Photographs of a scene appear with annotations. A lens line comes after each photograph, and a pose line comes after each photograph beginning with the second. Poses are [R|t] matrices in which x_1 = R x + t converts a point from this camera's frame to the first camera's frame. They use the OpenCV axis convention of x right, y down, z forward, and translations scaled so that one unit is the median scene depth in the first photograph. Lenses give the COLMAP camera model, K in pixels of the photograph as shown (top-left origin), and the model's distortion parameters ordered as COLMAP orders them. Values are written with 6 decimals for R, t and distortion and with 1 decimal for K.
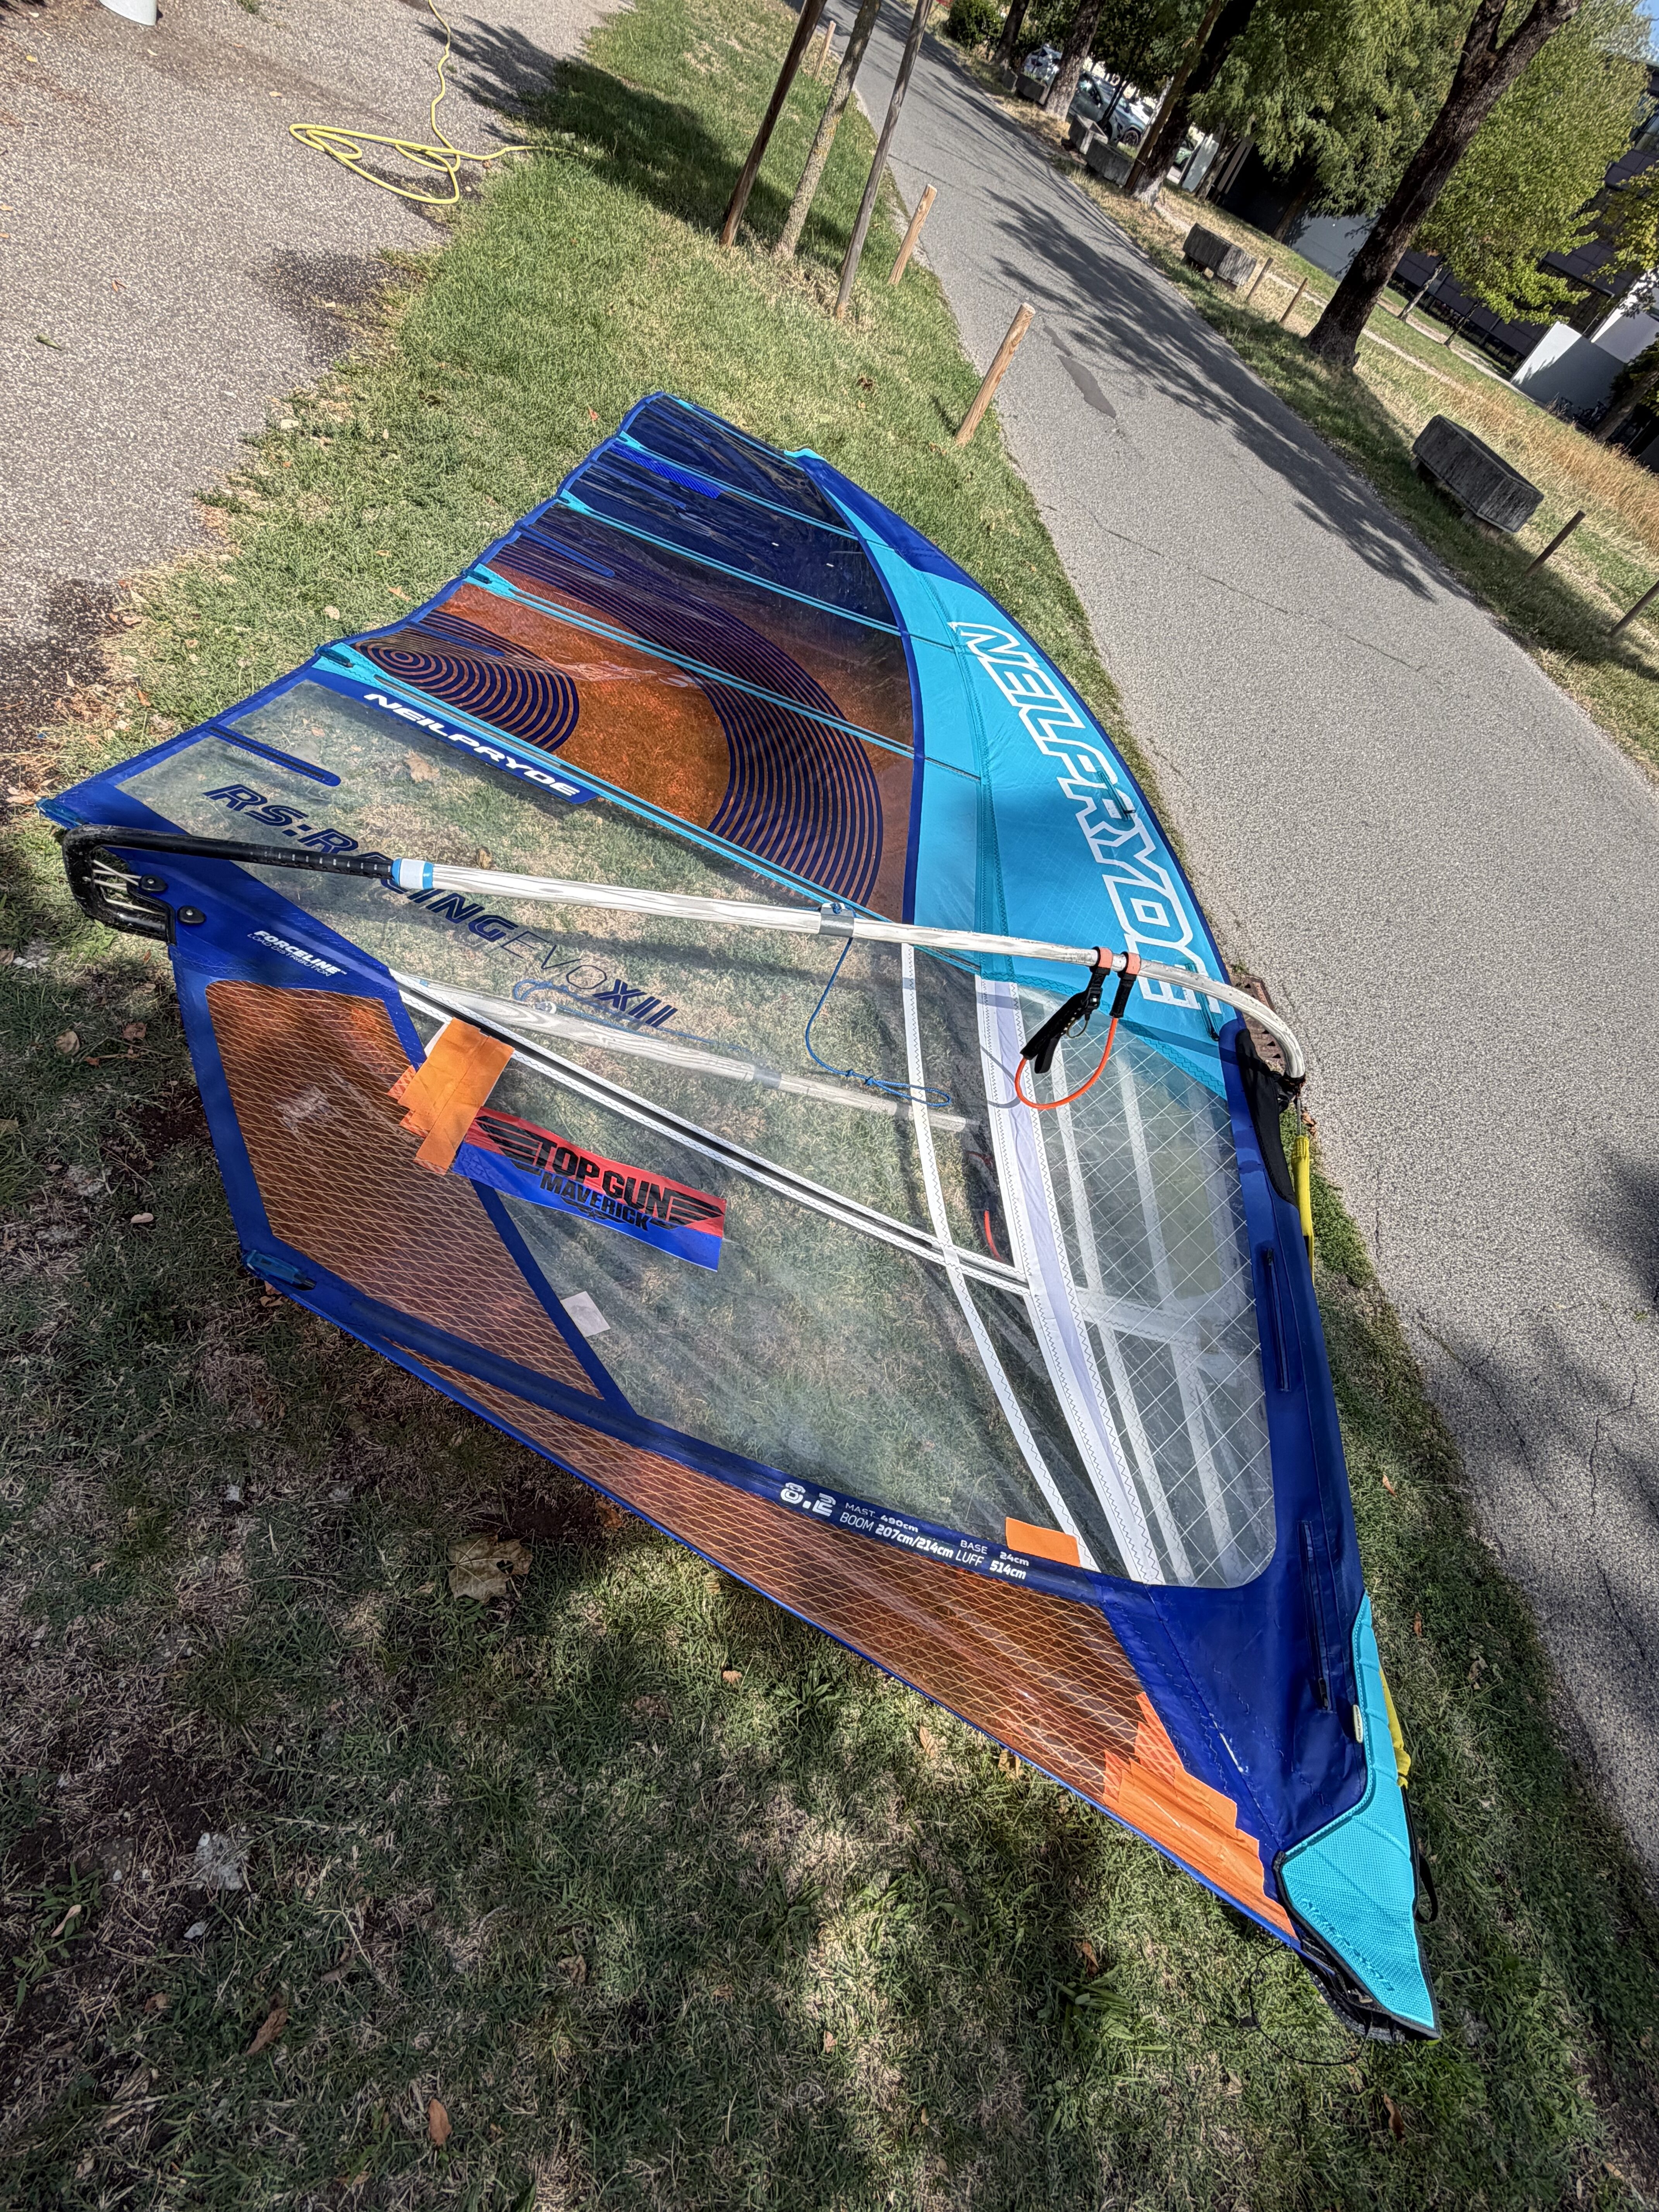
lens RADIAL K [[1098.0, 0, 814.3], [0, 1098.0, 1115.1], [0, 0, 1]] dist [0.001477, -0.000229]
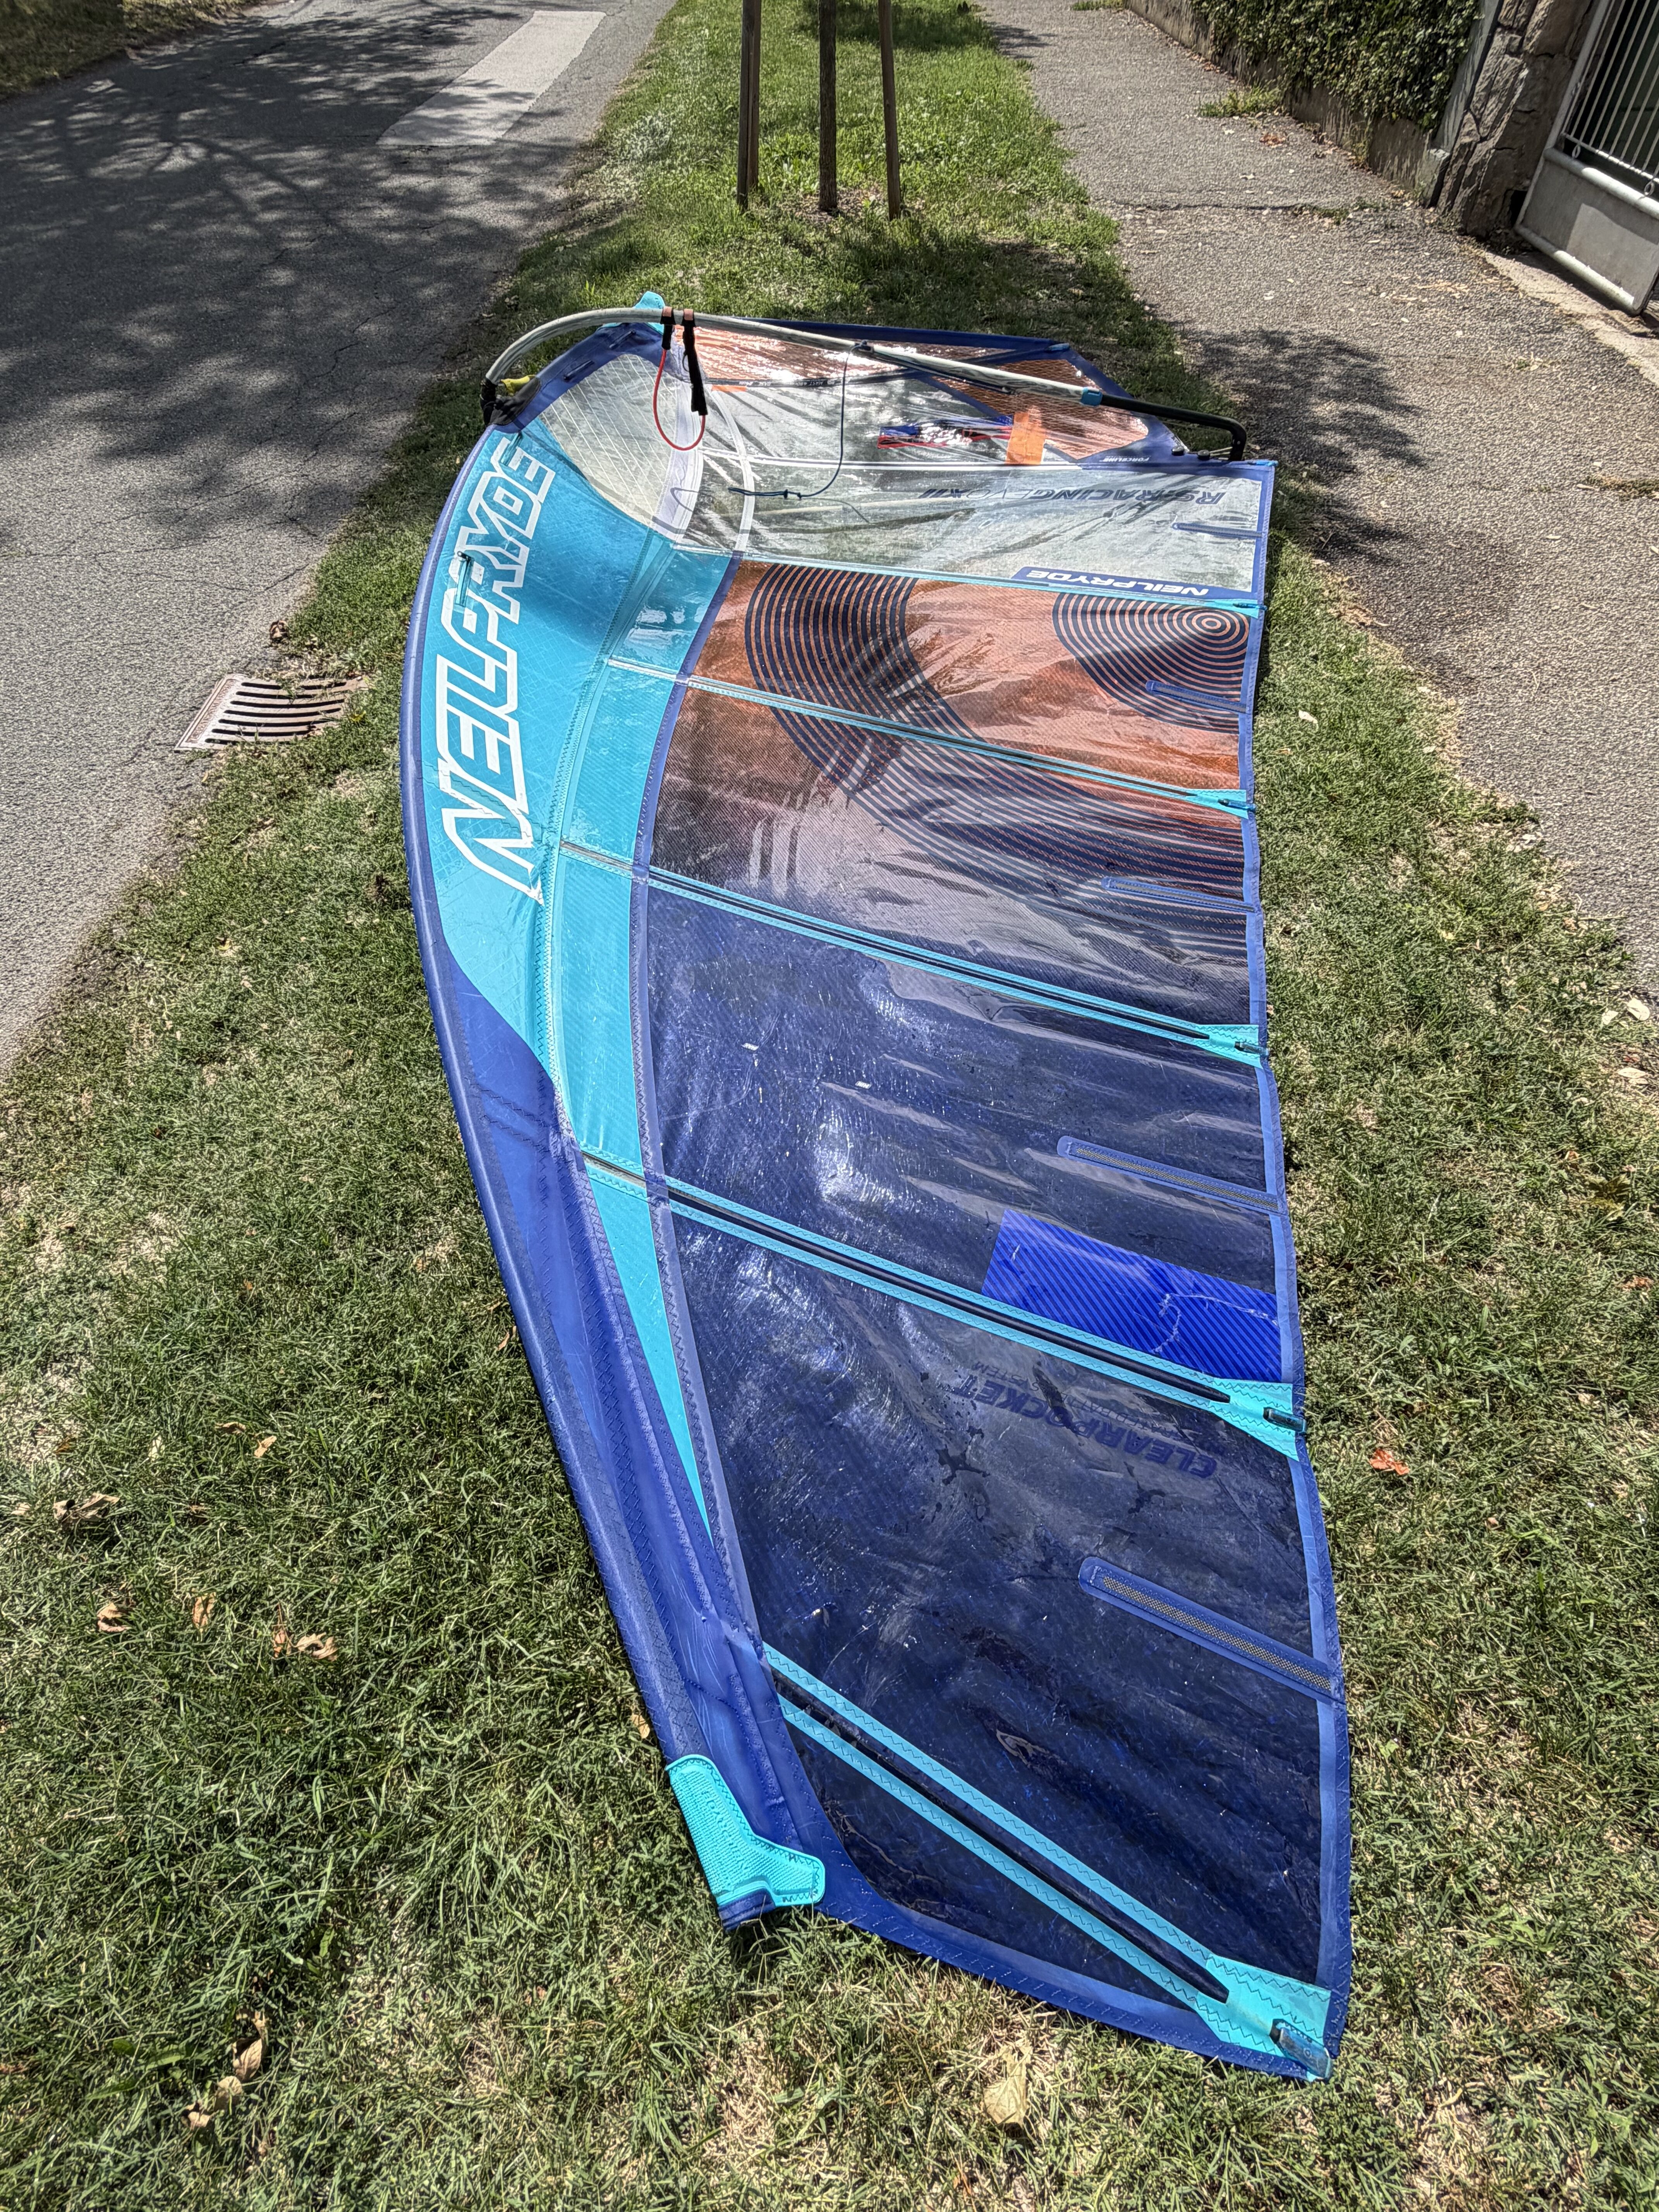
lens RADIAL K [[1098.0, 0, 818.3], [0, 1098.0, 1096.2], [0, 0, 1]] dist [0.001477, -0.000229]
pose [[-0.932821, -0.253252, -0.256337, 0.149829], [-0.224315, -0.148616, 0.963118, -1.349707], [-0.282007, 0.955917, 0.081824, 1.359697]]
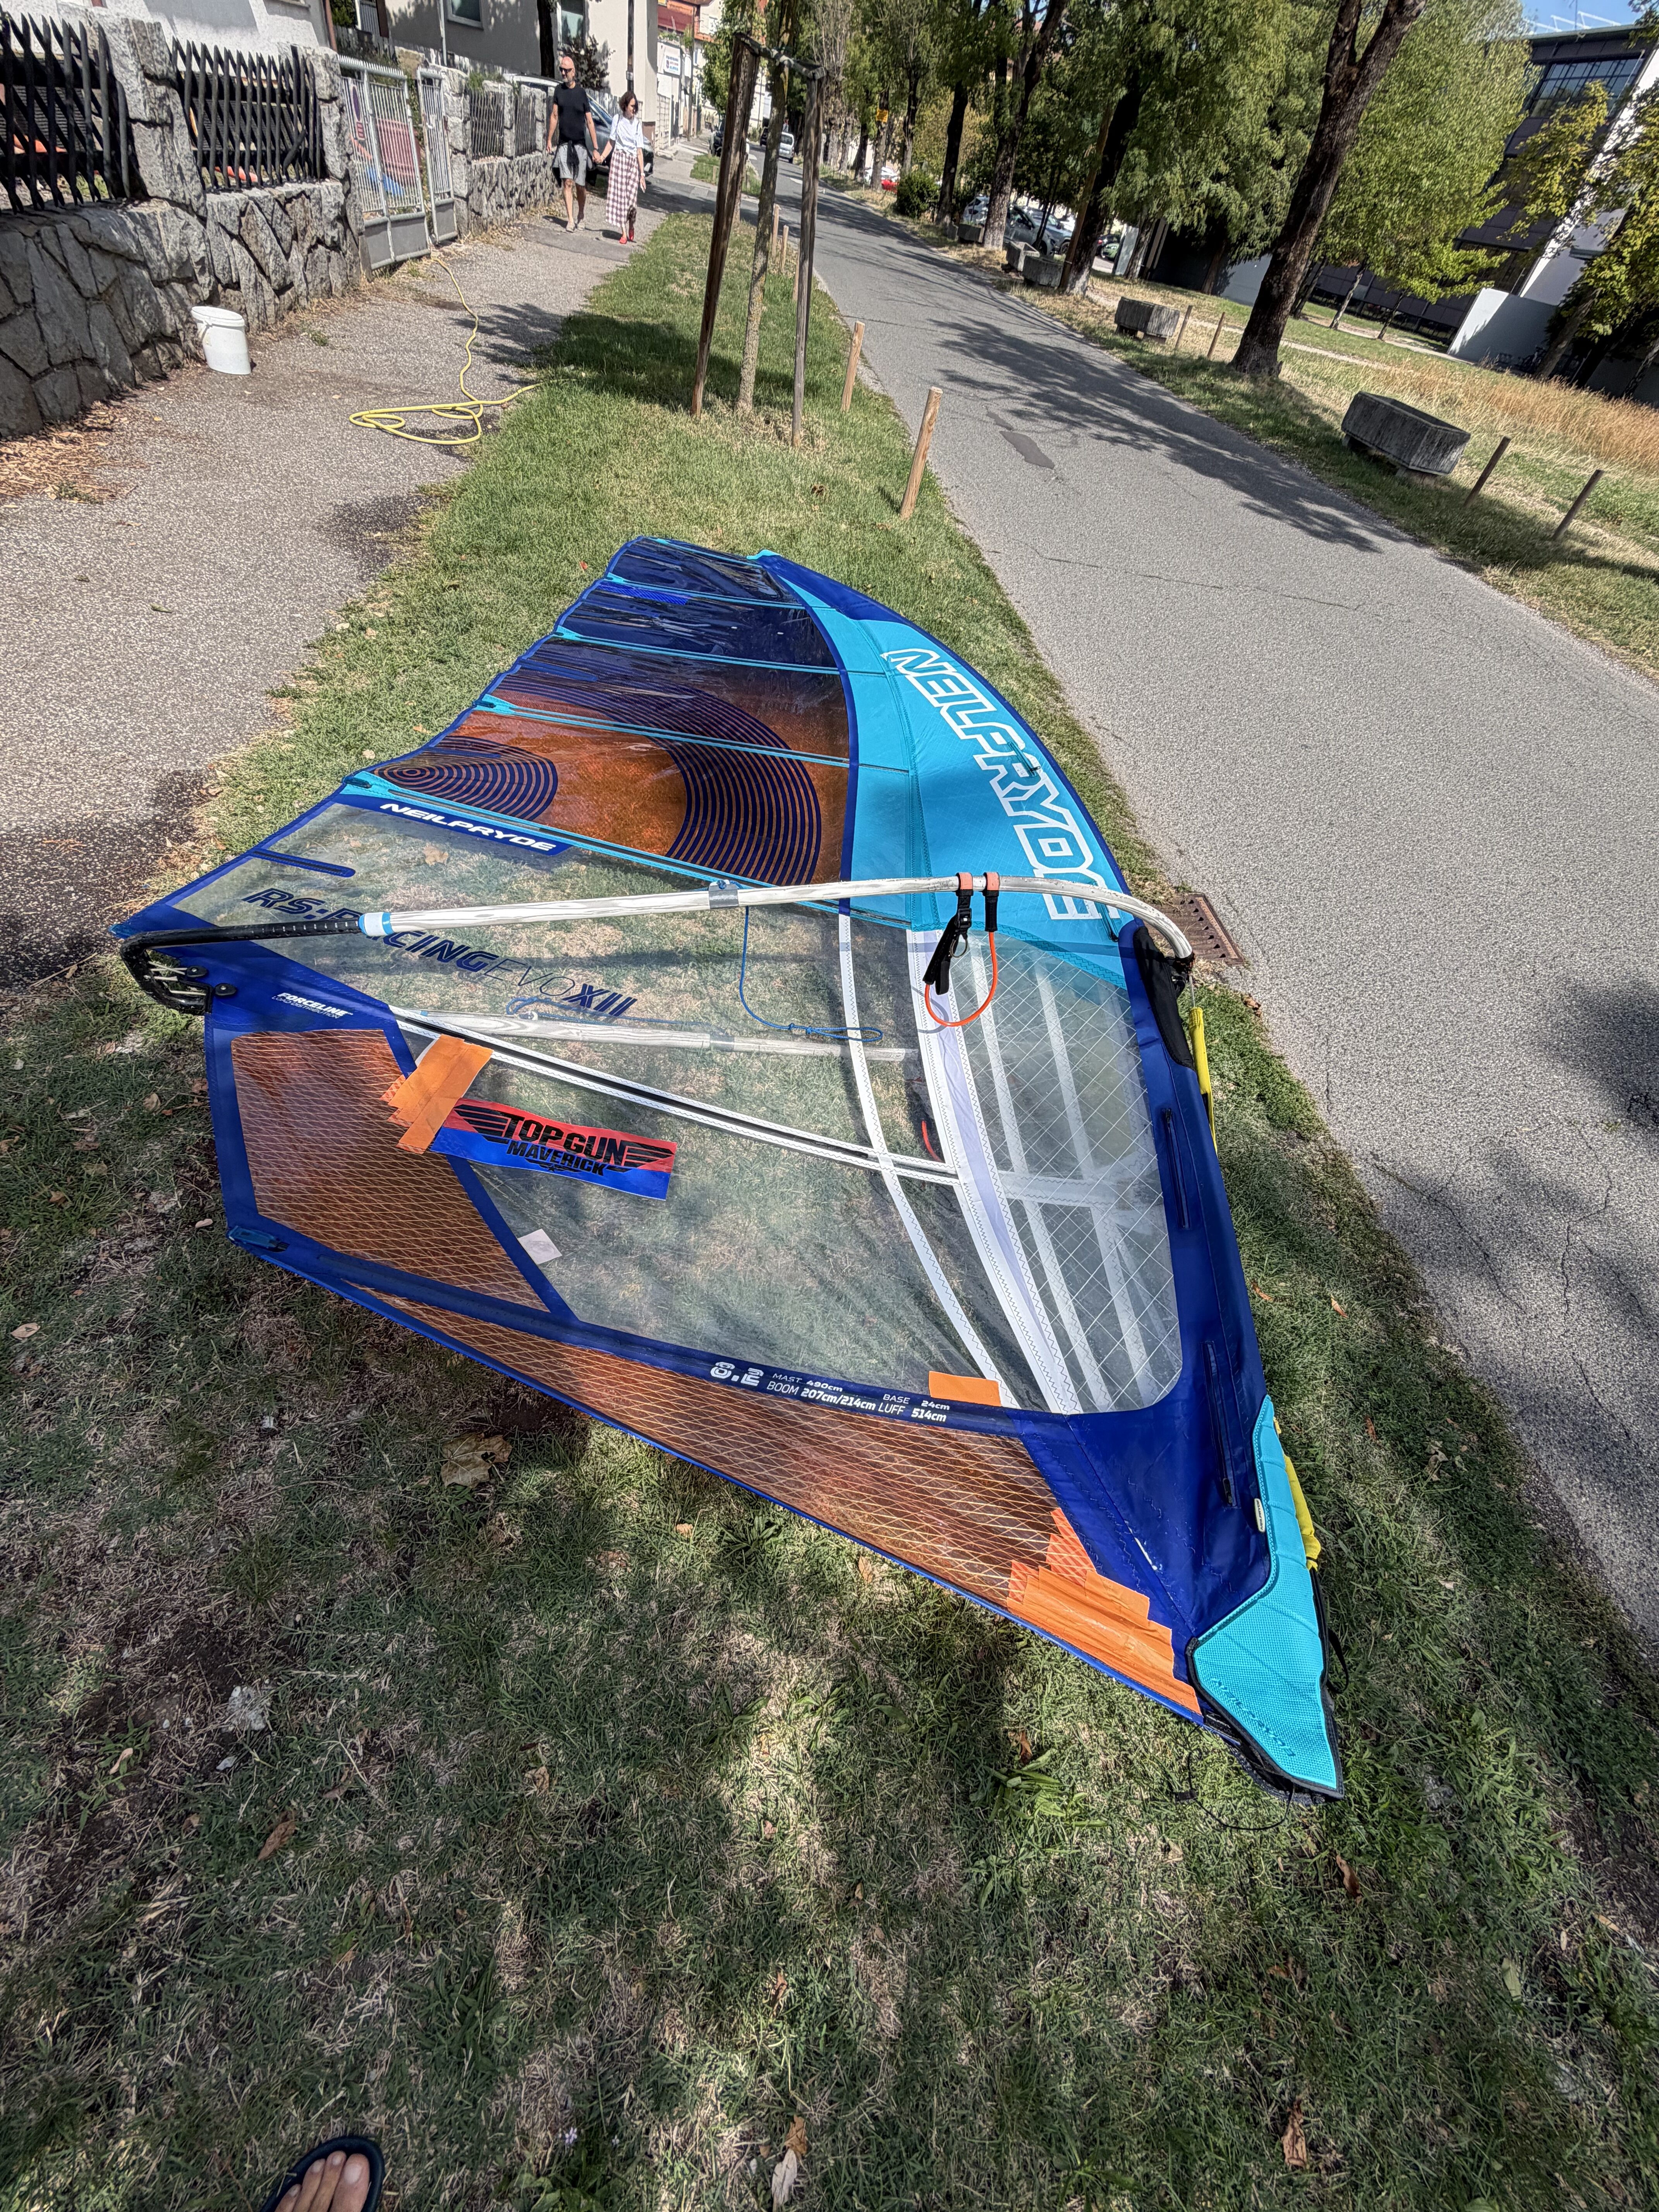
lens RADIAL K [[883.5, 0, 815.5], [0, 883.5, 1112.4], [0, 0, 1]] dist [-0.000071, 0.000397]
pose [[0.974419, -0.169735, -0.147302, 0.148462], [0.169472, 0.985429, -0.014429, 0.058209], [0.147605, -0.010903, 0.988986, 0.047300]]
